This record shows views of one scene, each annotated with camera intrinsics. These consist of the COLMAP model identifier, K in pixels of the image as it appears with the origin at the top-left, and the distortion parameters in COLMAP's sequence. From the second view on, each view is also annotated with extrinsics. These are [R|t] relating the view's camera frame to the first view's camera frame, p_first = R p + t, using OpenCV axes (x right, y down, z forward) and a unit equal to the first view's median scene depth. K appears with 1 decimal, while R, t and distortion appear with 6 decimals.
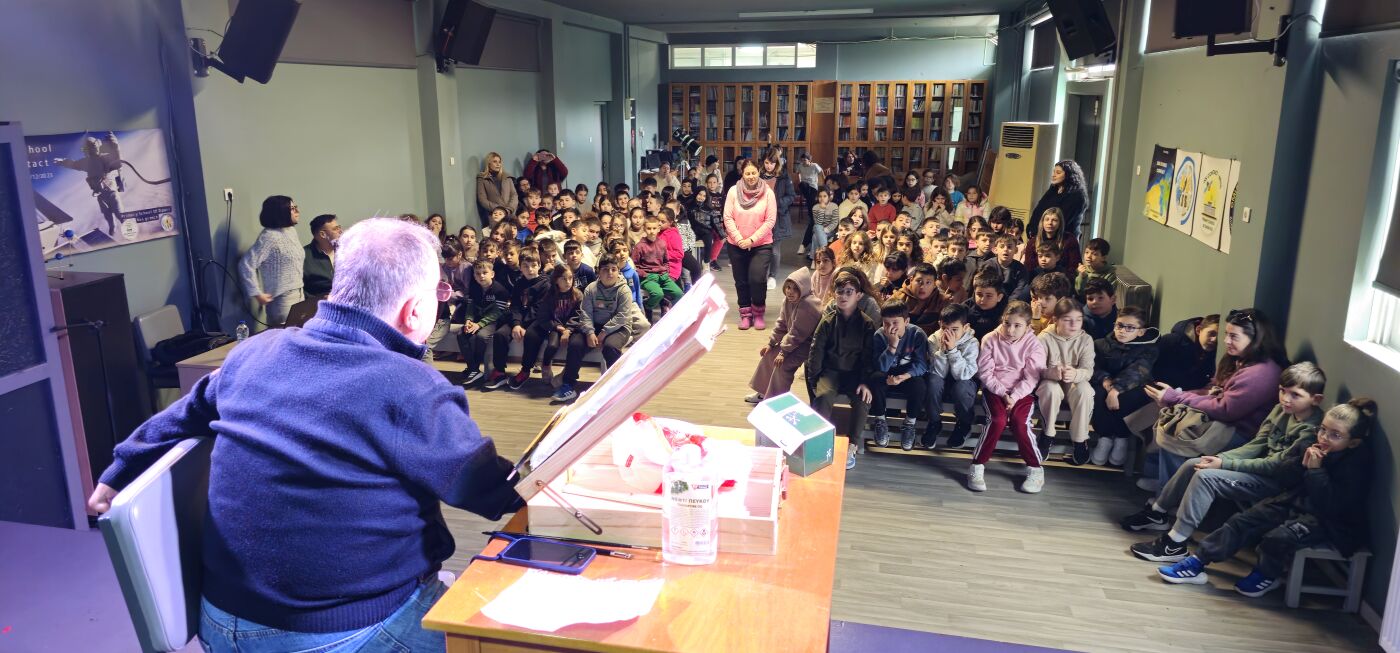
lens RADIAL K [[889.8, 0, 681.1], [0, 889.8, 324.6], [0, 0, 1]] dist [0.046818, -0.078121]
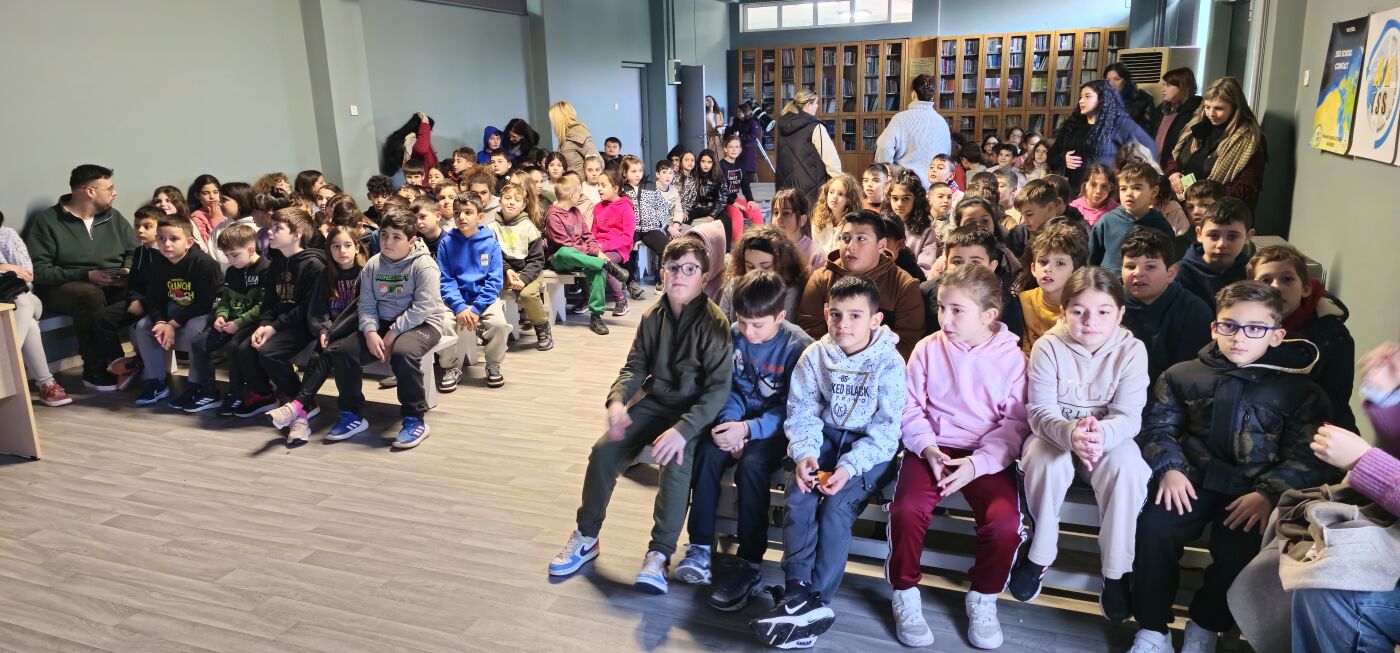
lens RADIAL K [[883.6, 0, 700.0], [0, 883.6, 326.5], [0, 0, 1]] dist [0.059059, -0.073575]
pose [[0.987123, 0.016164, -0.159145, 0.134131], [-0.016942, 0.999850, -0.003536, 0.002302], [0.159064, 0.006187, 0.987249, 0.223573]]
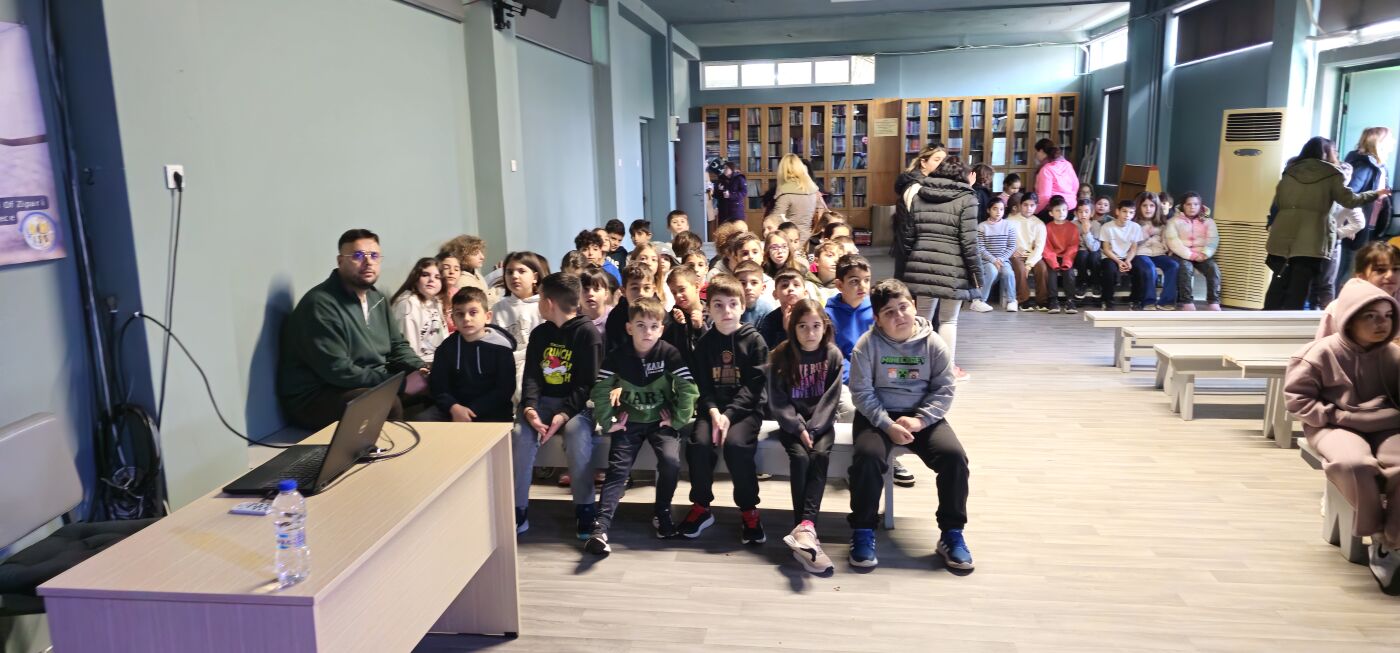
lens RADIAL K [[871.8, 0, 677.3], [0, 871.8, 352.3], [0, 0, 1]] dist [0.006286, 0.001350]
pose [[0.997594, -0.035982, 0.059265, -0.141142], [0.038199, 0.998595, -0.036714, -0.011587], [-0.057860, 0.038889, 0.997567, 0.274776]]
